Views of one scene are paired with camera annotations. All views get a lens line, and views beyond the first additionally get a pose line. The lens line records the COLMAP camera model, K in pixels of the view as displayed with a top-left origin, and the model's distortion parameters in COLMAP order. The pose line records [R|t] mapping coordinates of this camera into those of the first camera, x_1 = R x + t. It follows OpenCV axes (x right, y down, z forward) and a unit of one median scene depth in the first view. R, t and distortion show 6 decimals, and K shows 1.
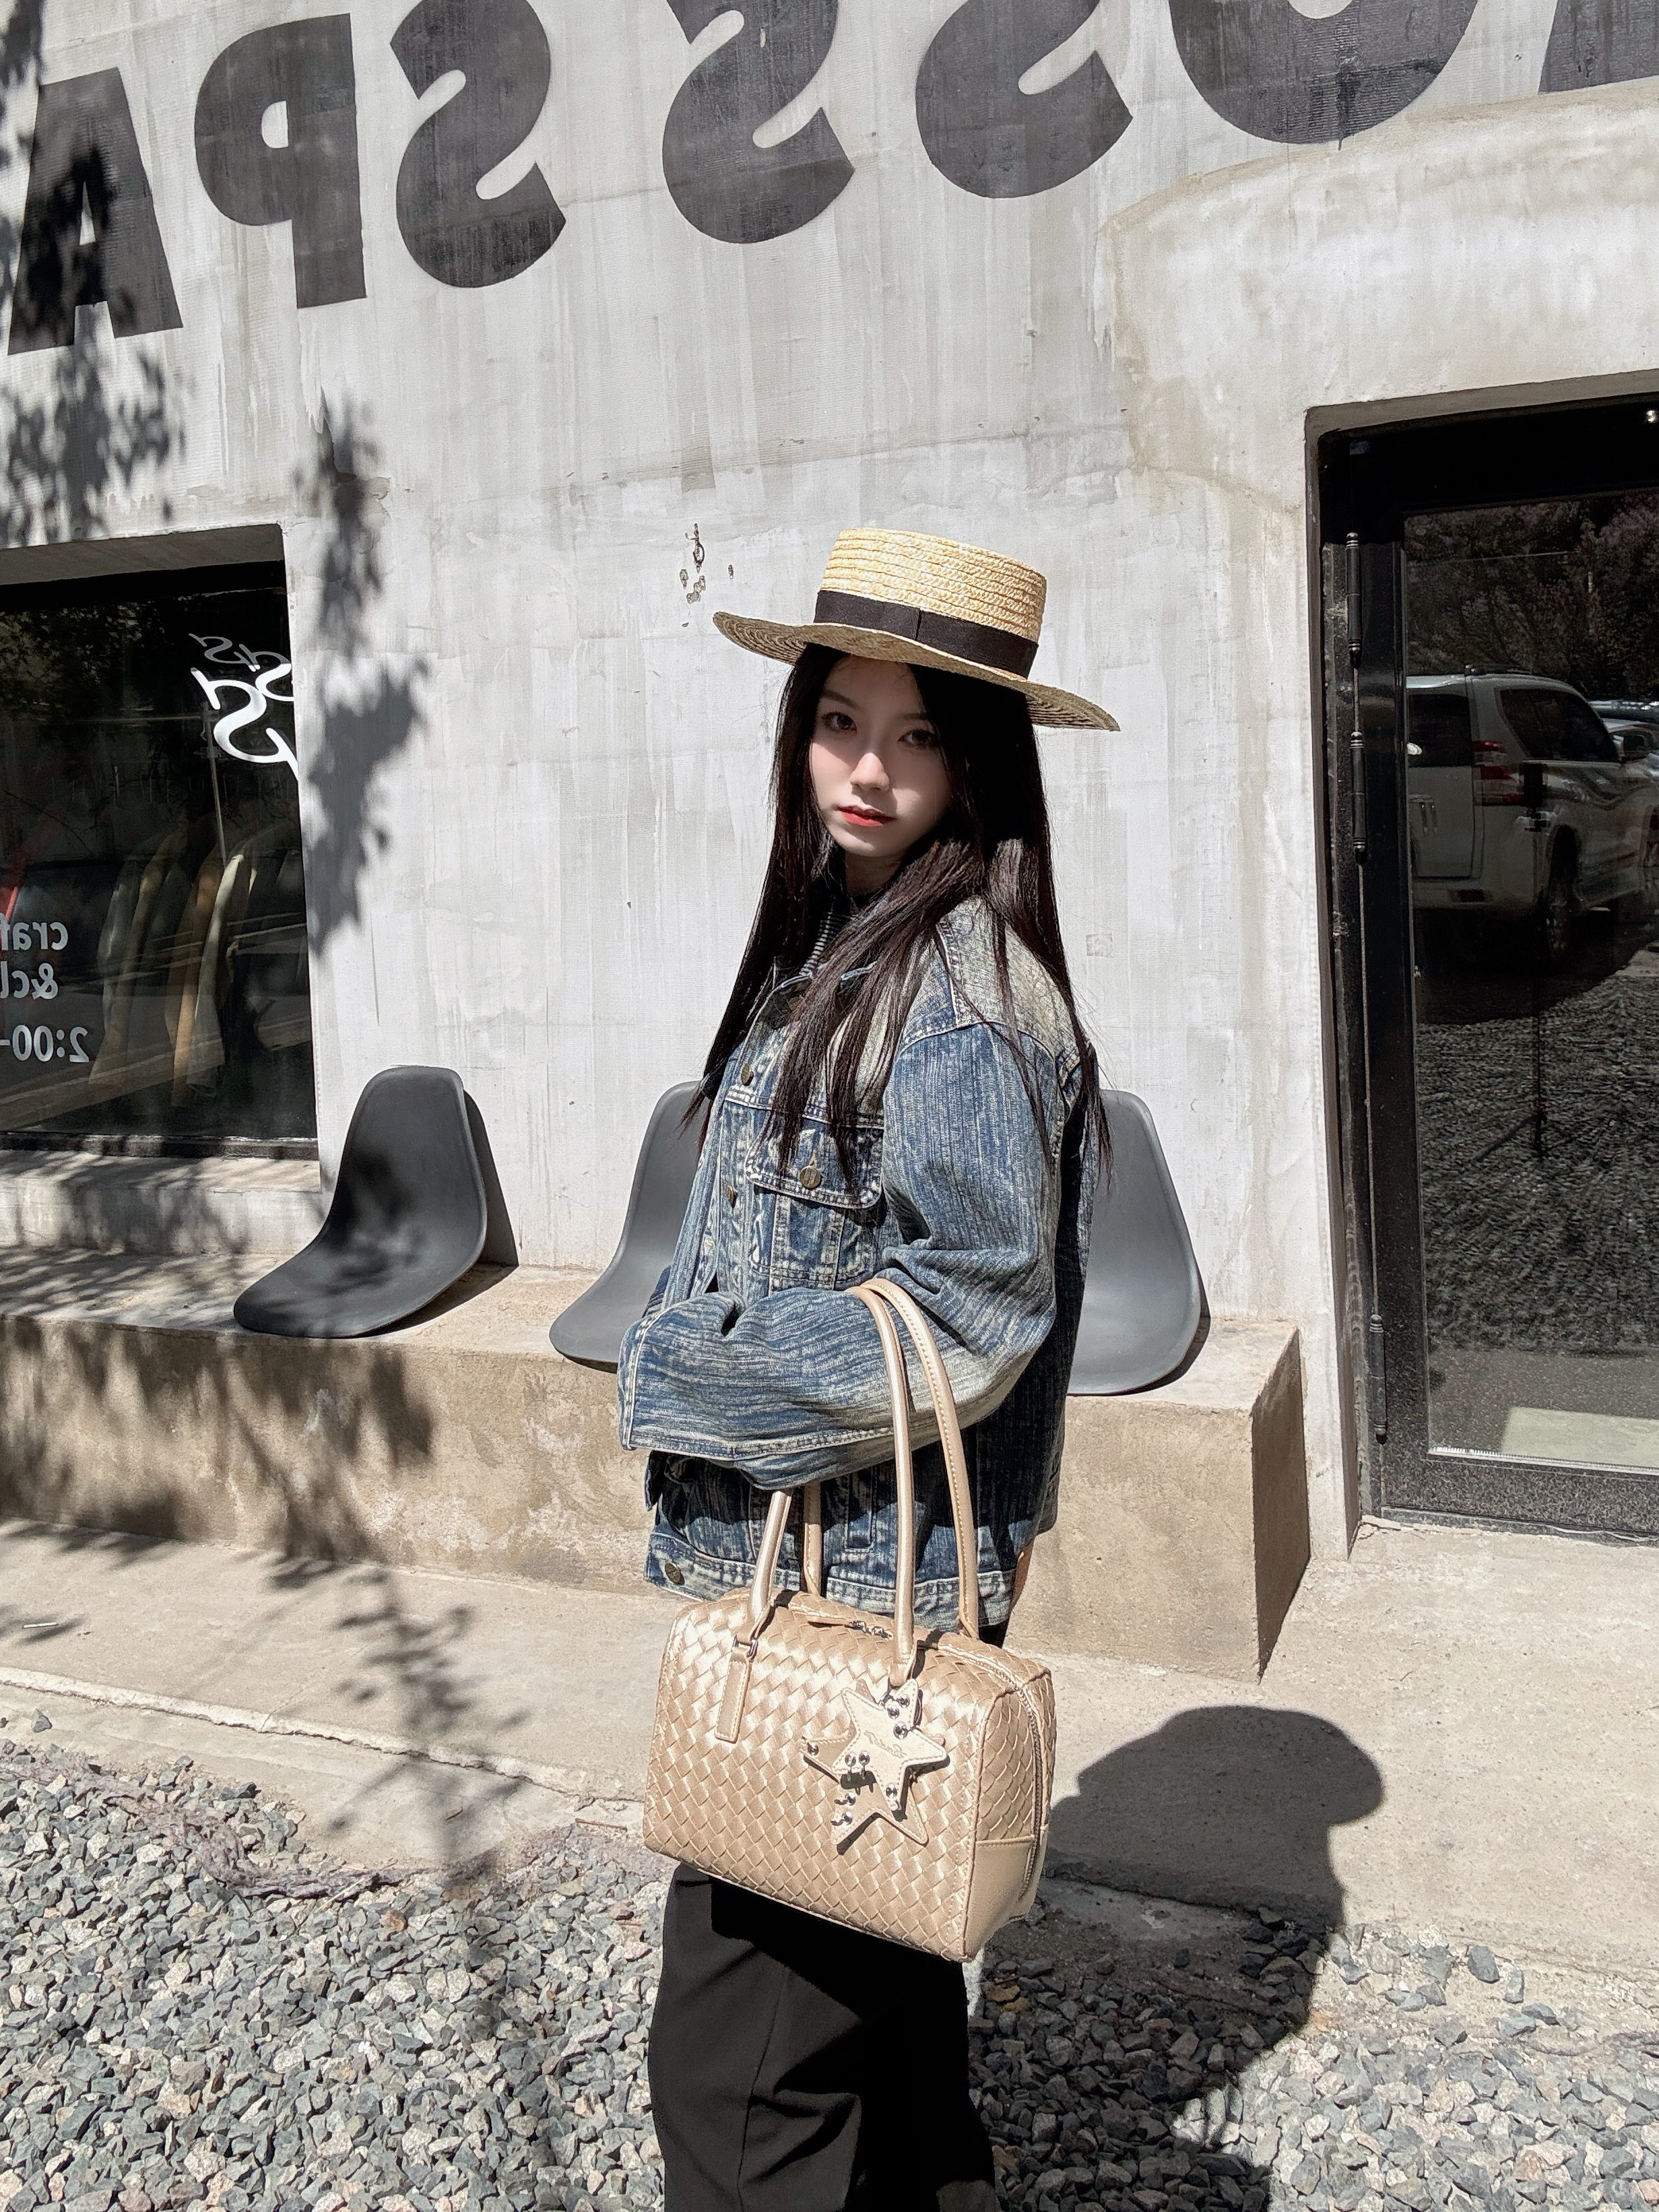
lens RADIAL K [[1971.6, 0, 790.6], [0, 1971.6, 884.6], [0, 0, 1]] dist [0.117922, -0.199104]
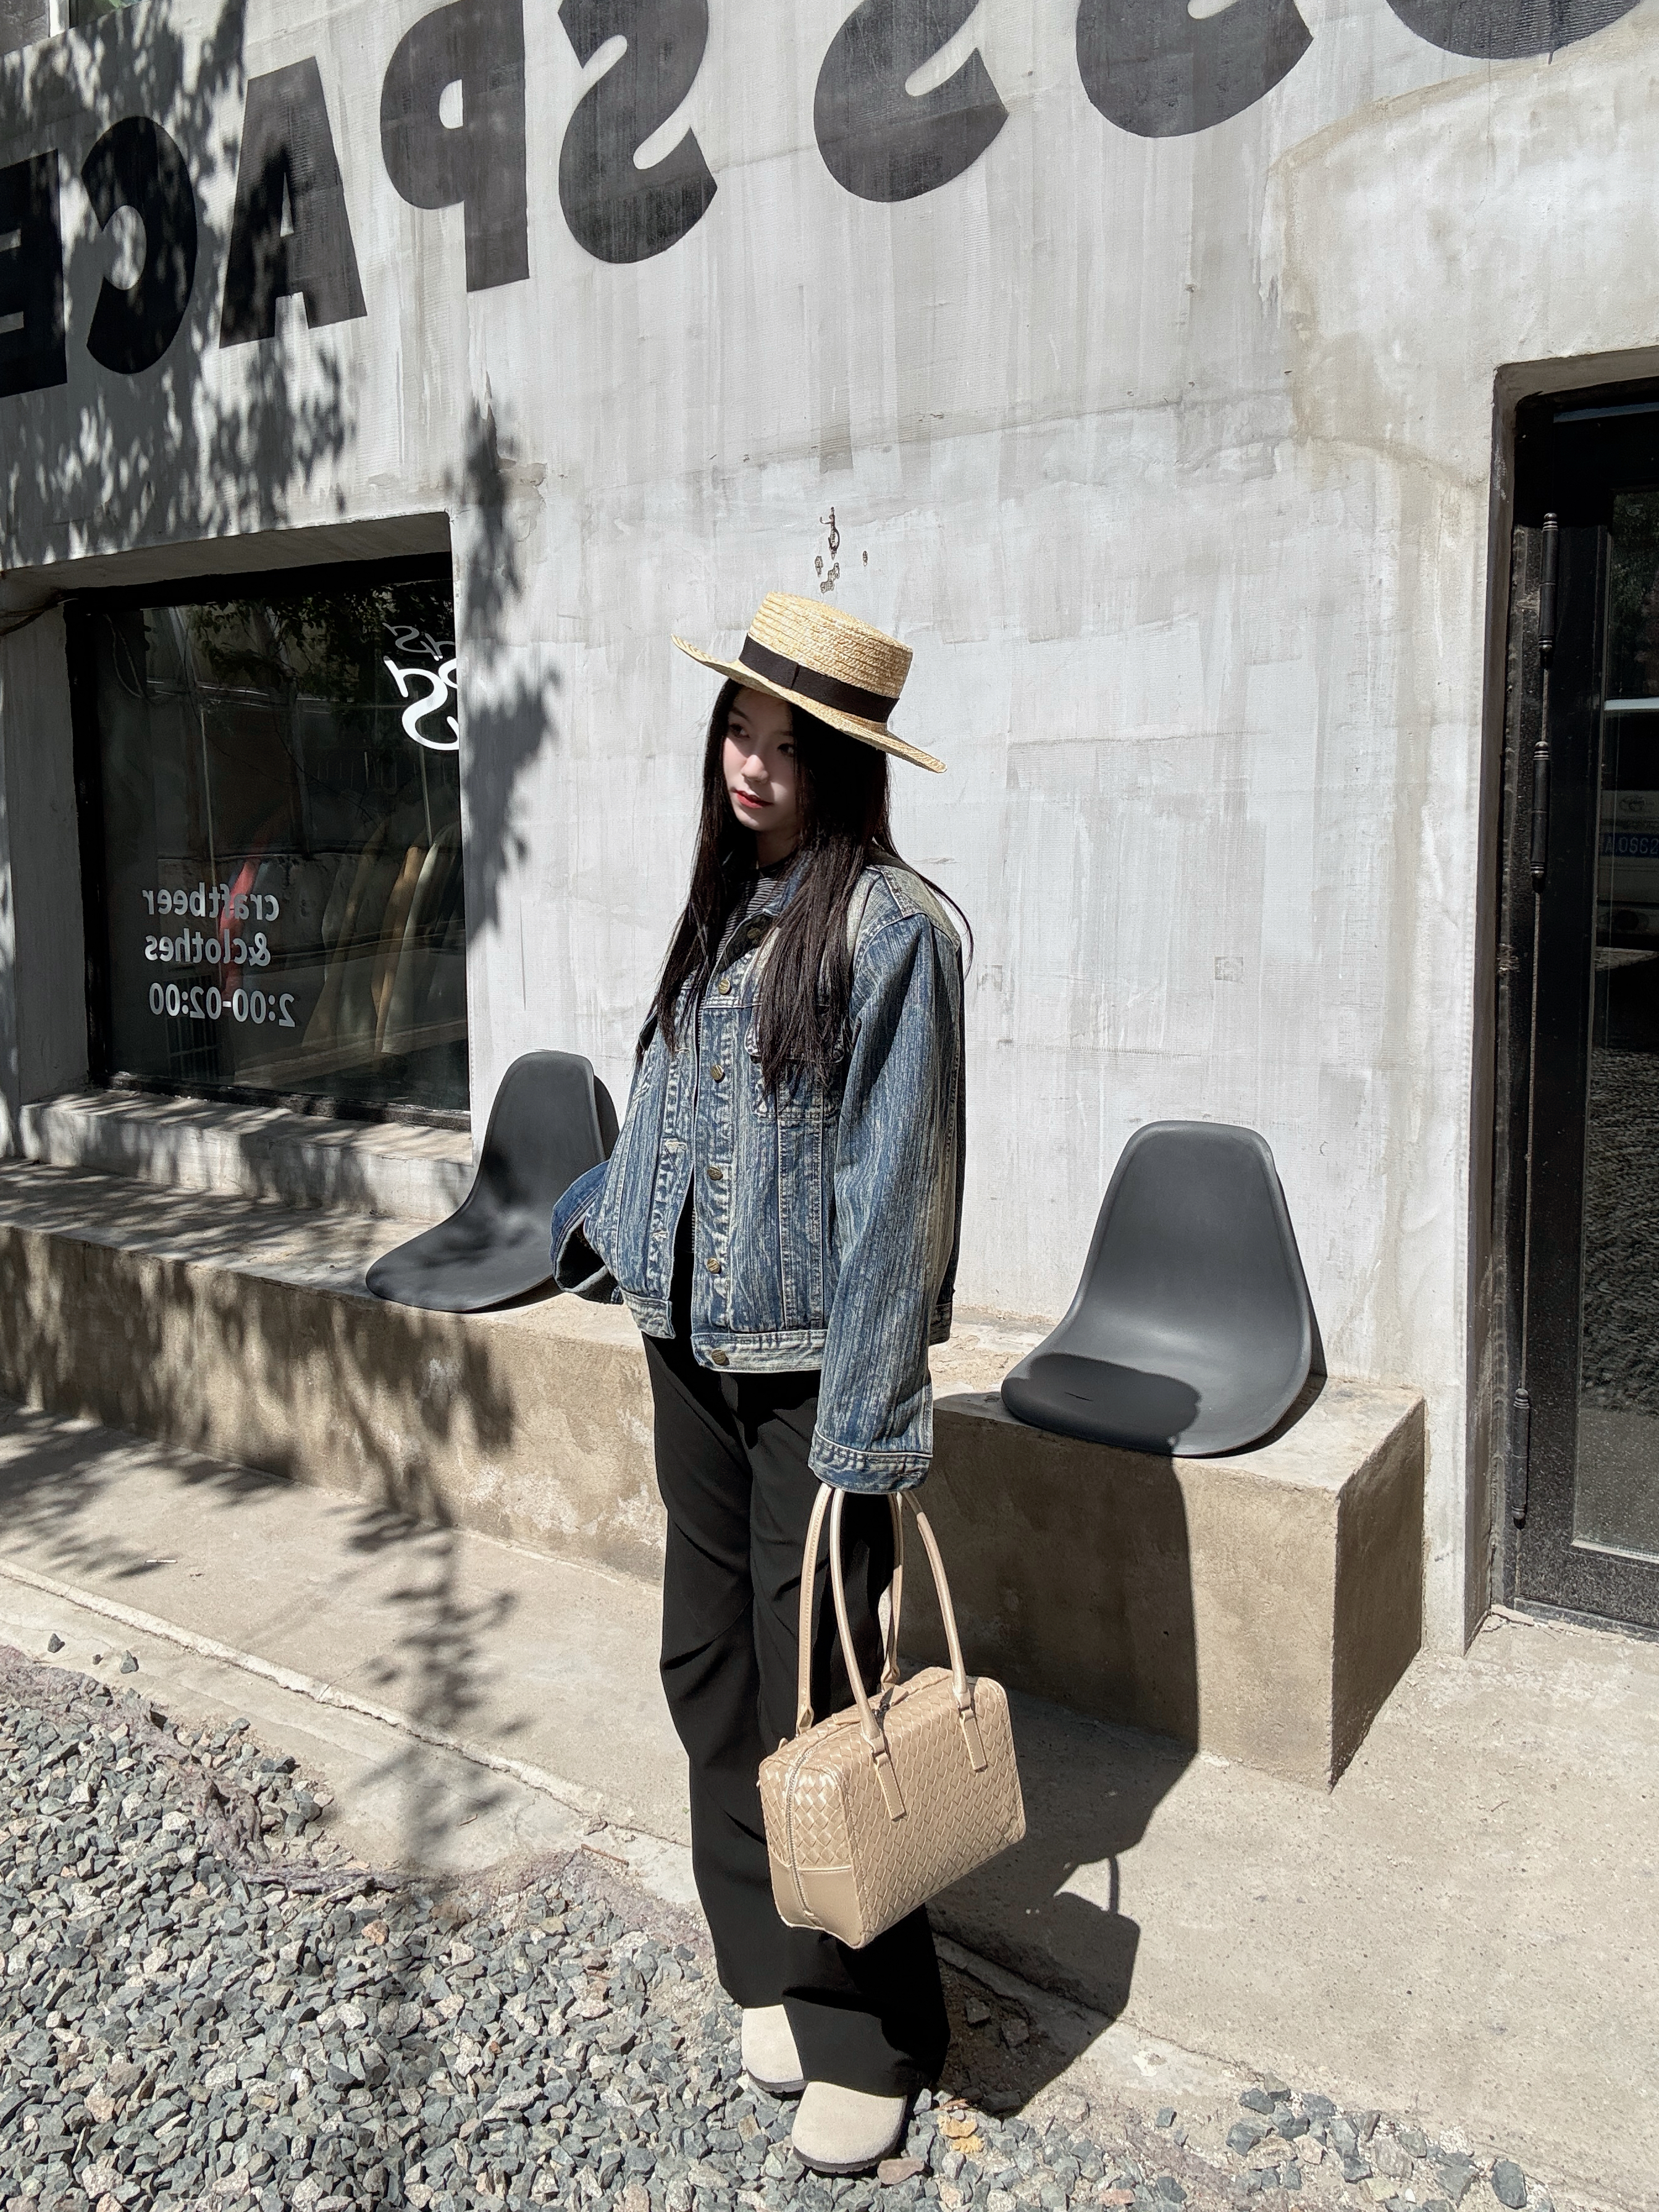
lens RADIAL K [[1757.3, 0, 780.3], [0, 1757.3, 983.7], [0, 0, 1]] dist [0.099416, -0.160539]
pose [[0.982936, 0.049471, -0.177171, 0.095948], [-0.038604, 0.997186, 0.064266, -0.007060], [0.179852, -0.056330, 0.982080, 0.152821]]
